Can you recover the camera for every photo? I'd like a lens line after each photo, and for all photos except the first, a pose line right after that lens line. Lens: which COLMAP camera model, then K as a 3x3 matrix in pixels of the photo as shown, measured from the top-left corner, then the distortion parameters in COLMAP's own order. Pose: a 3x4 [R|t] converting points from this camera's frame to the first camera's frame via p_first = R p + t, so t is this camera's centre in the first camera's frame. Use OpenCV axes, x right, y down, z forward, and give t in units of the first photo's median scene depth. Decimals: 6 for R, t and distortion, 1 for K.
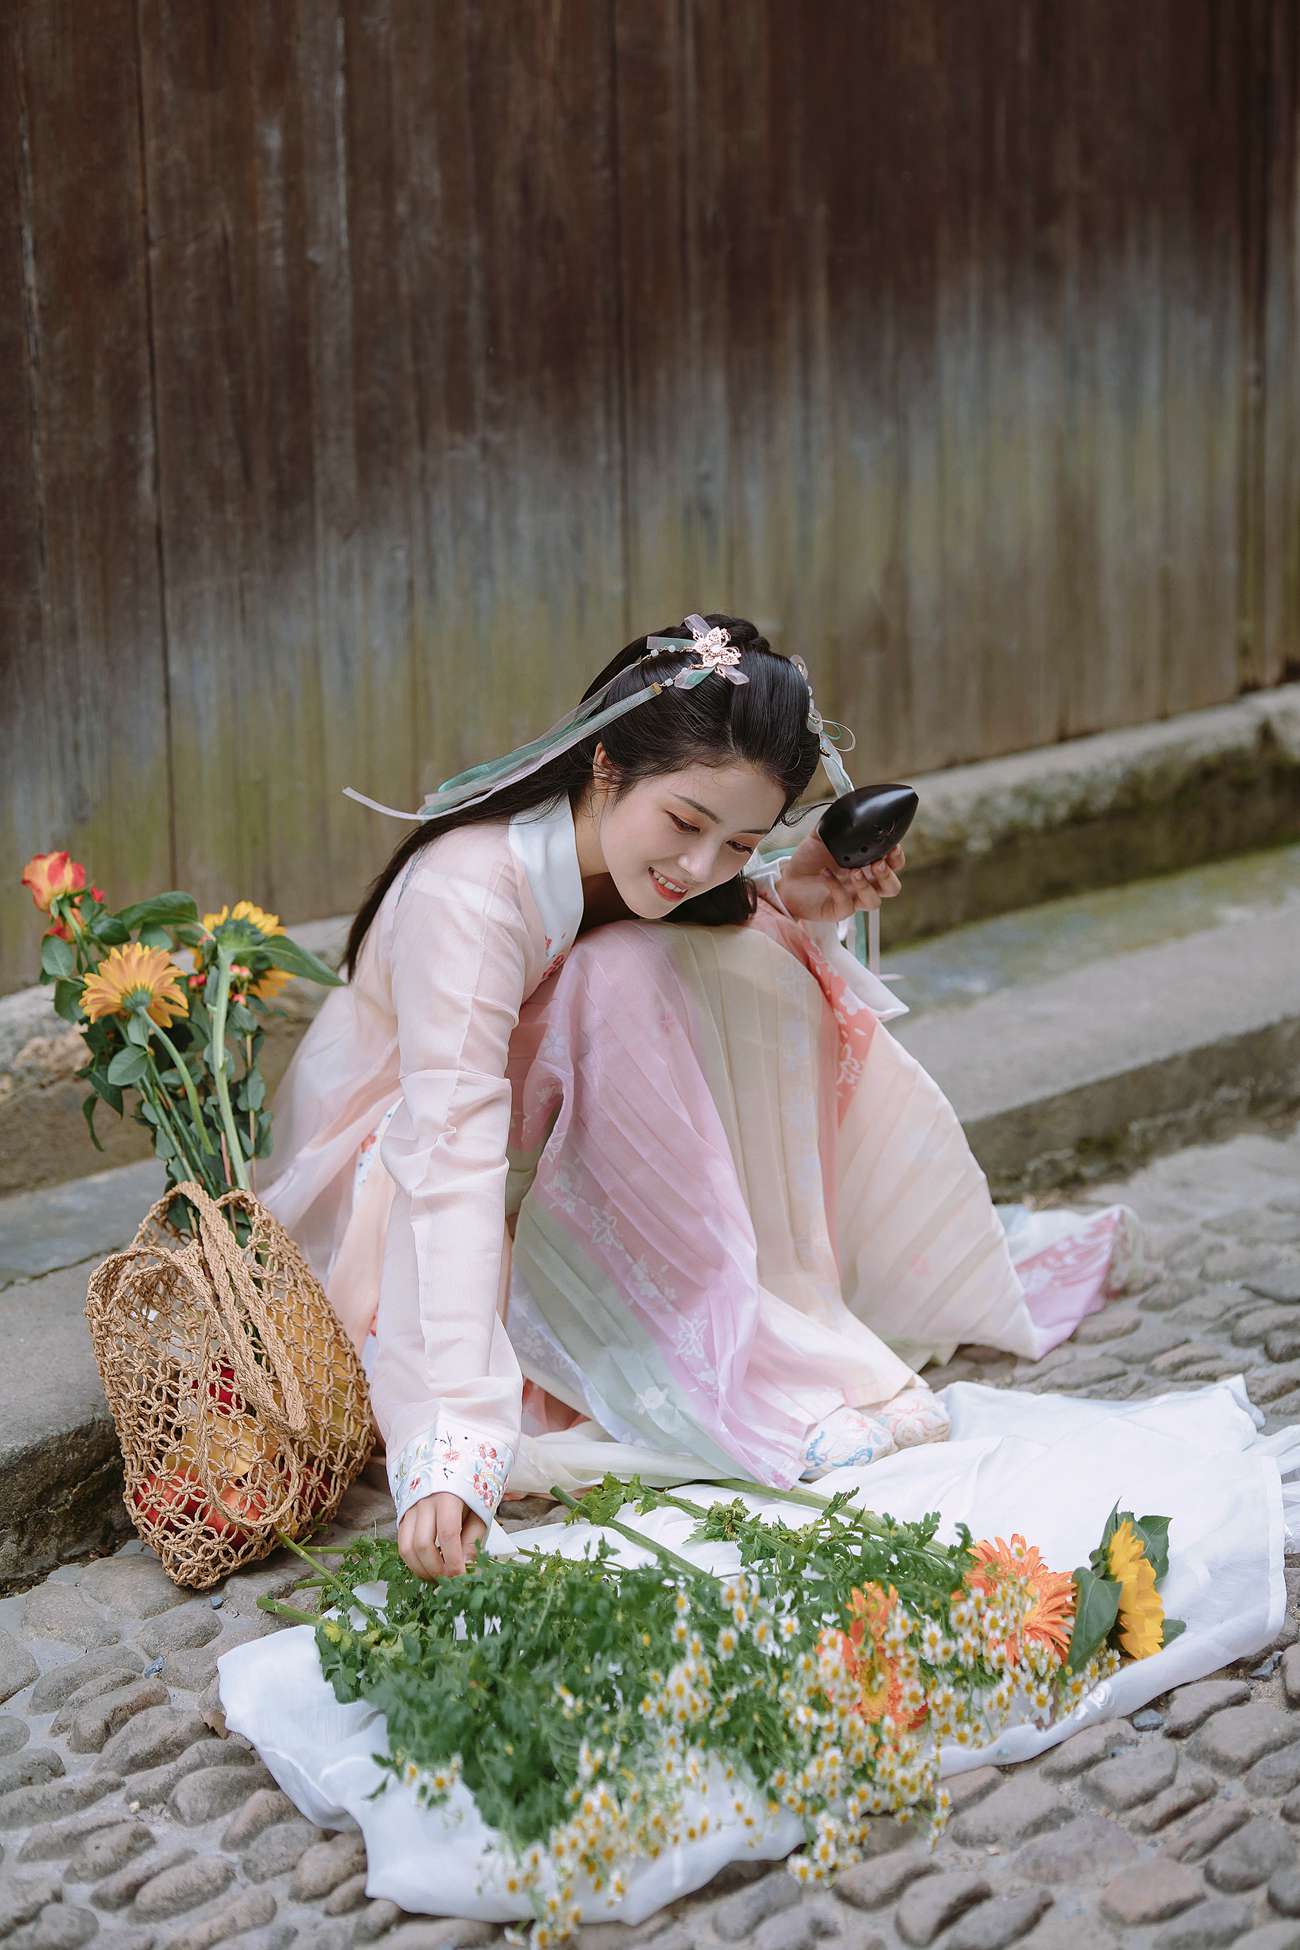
lens RADIAL K [[5674.9, 0, 659.9], [0, 5674.9, 931.1], [0, 0, 1]] dist [0.223511, 0.000000]
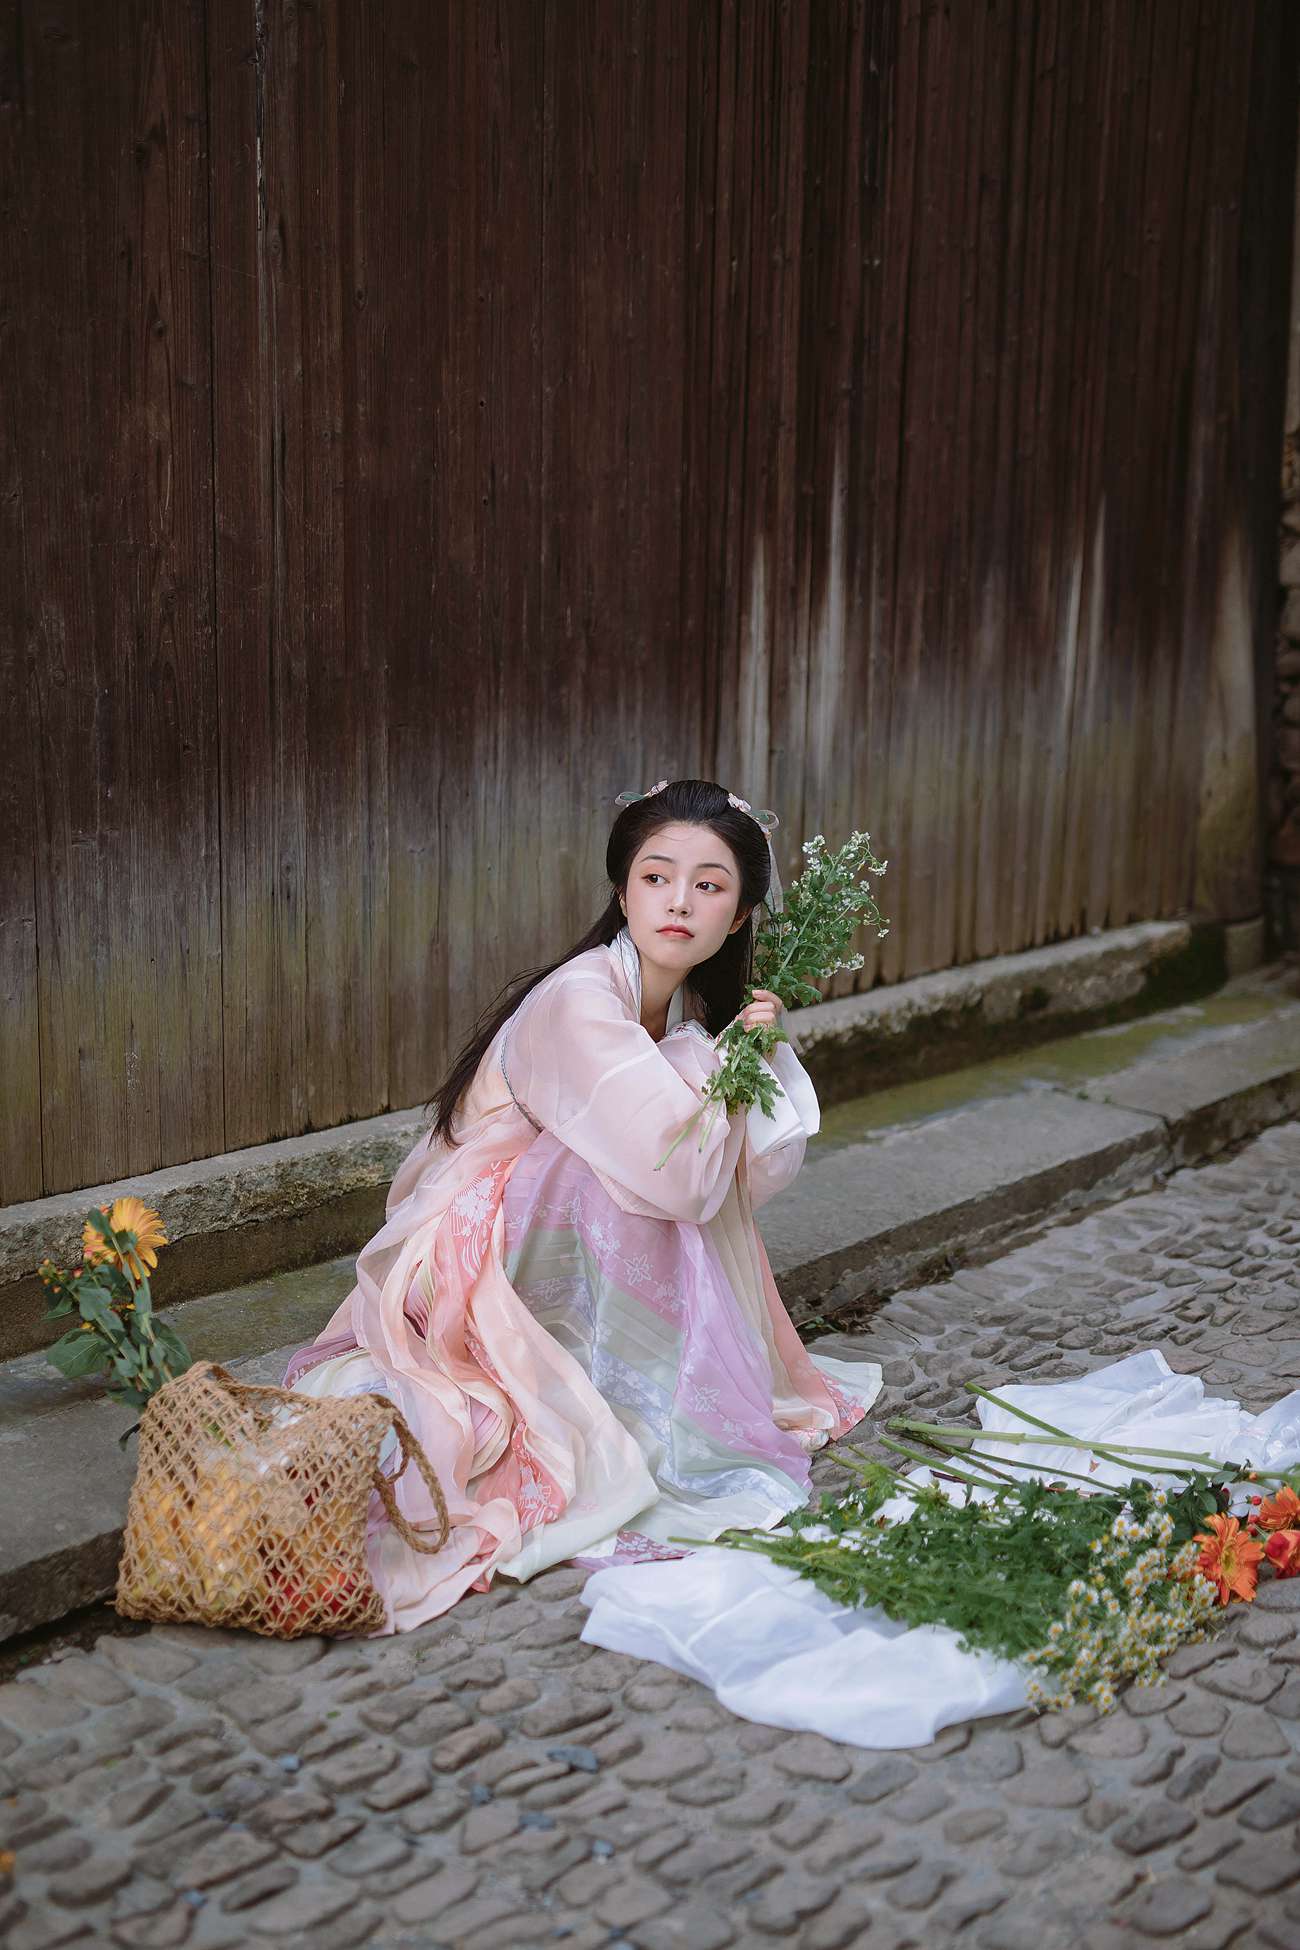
lens RADIAL K [[2813.5, 0, 603.9], [0, 2813.5, 1011.6], [0, 0, 1]] dist [0.129200, 0.000000]
pose [[0.997256, 0.025494, 0.069506, 0.036865], [-0.024260, 0.999534, -0.018540, -0.038089], [-0.069946, 0.016802, 0.997409, 0.364761]]
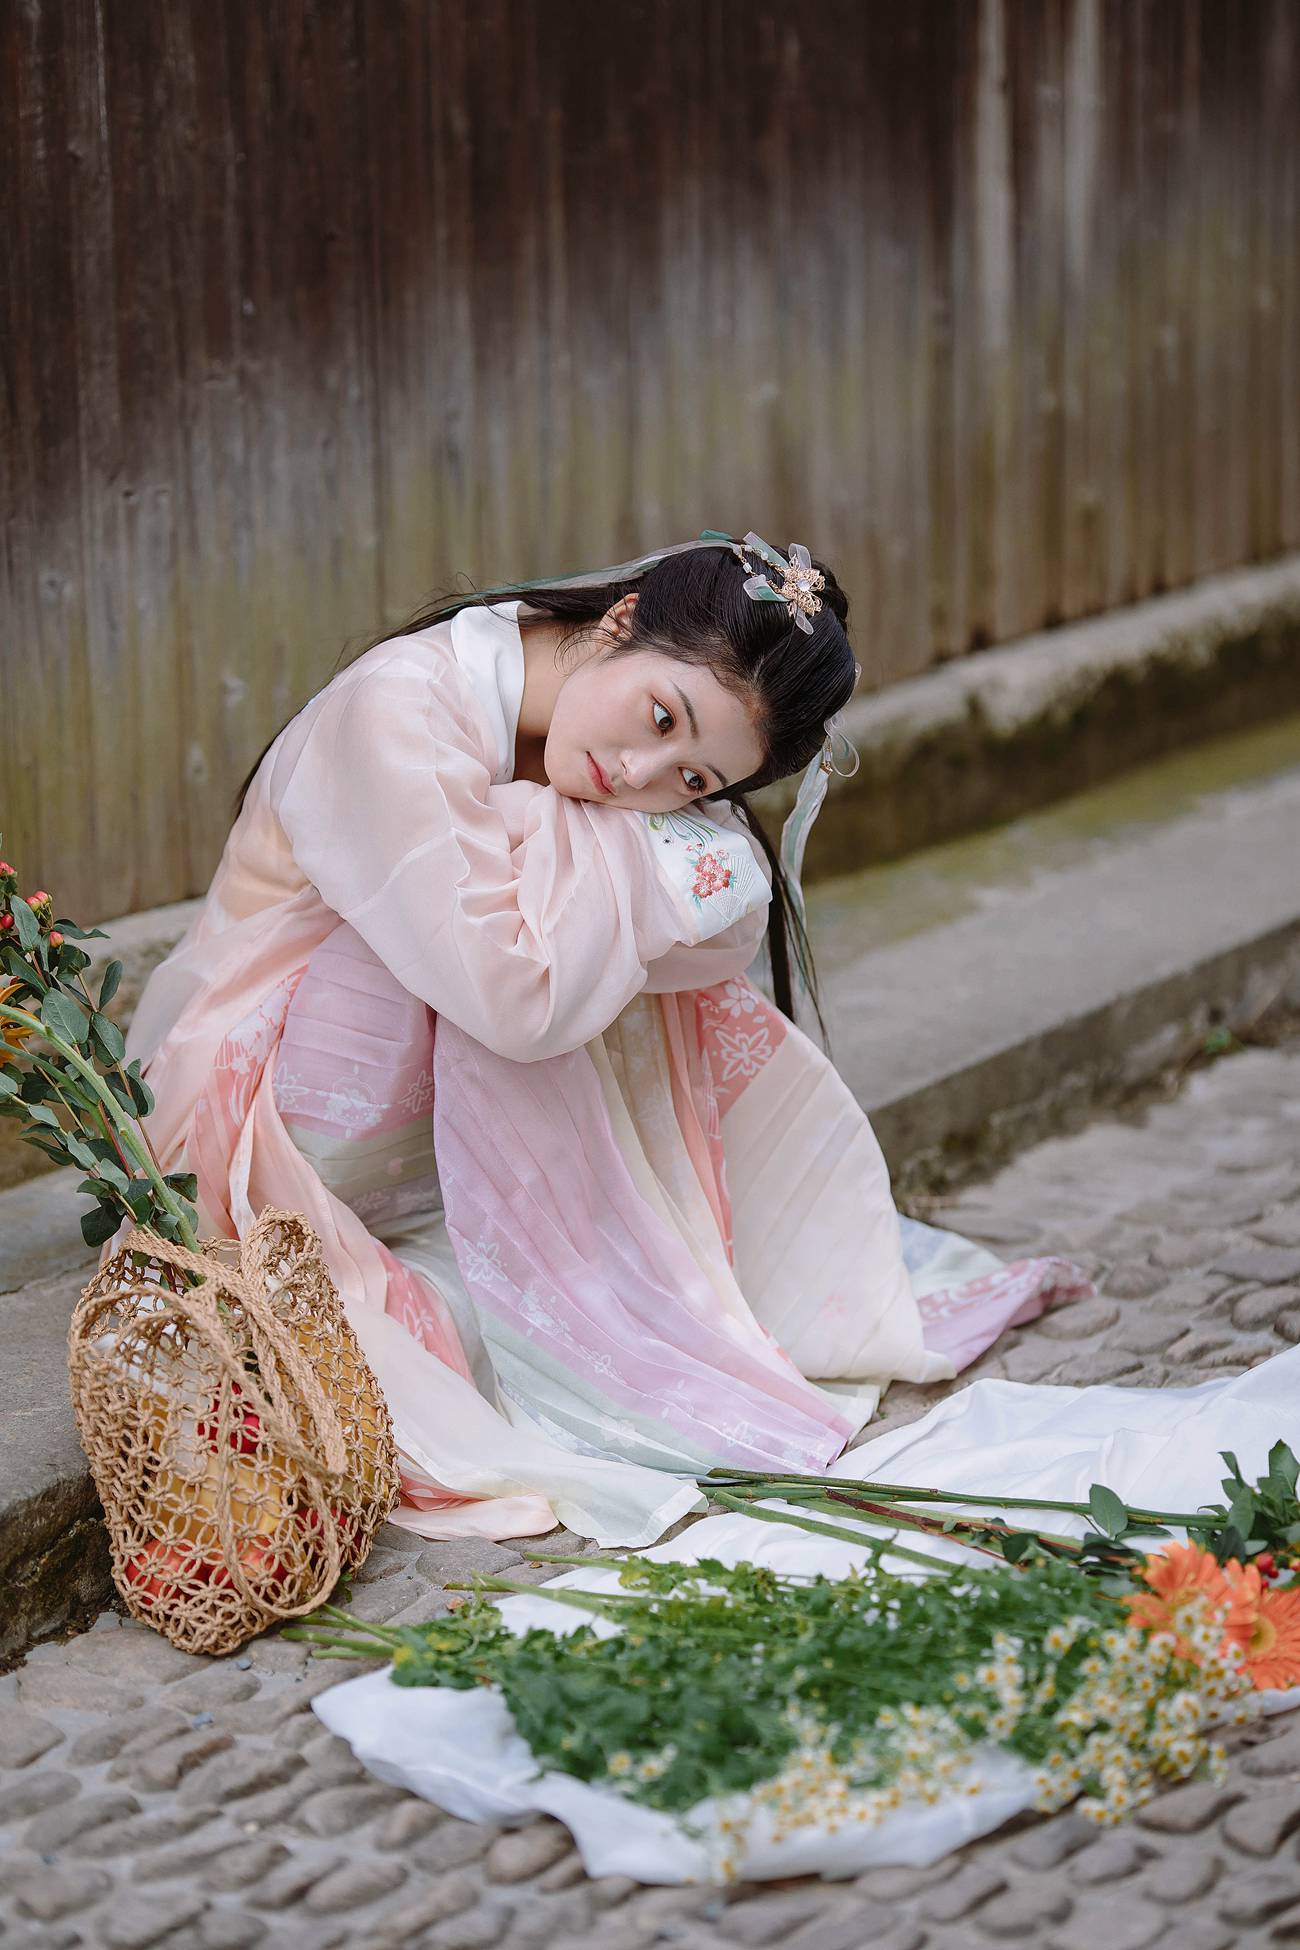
lens RADIAL K [[5674.9, 0, 616.6], [0, 5674.9, 1010.7], [0, 0, 1]] dist [0.223511, 0.000000]
pose [[0.977259, -0.048965, 0.206319, -0.157502], [0.052336, 0.998570, -0.010910, 0.023765], [-0.205490, 0.021460, 0.978424, 0.137199]]
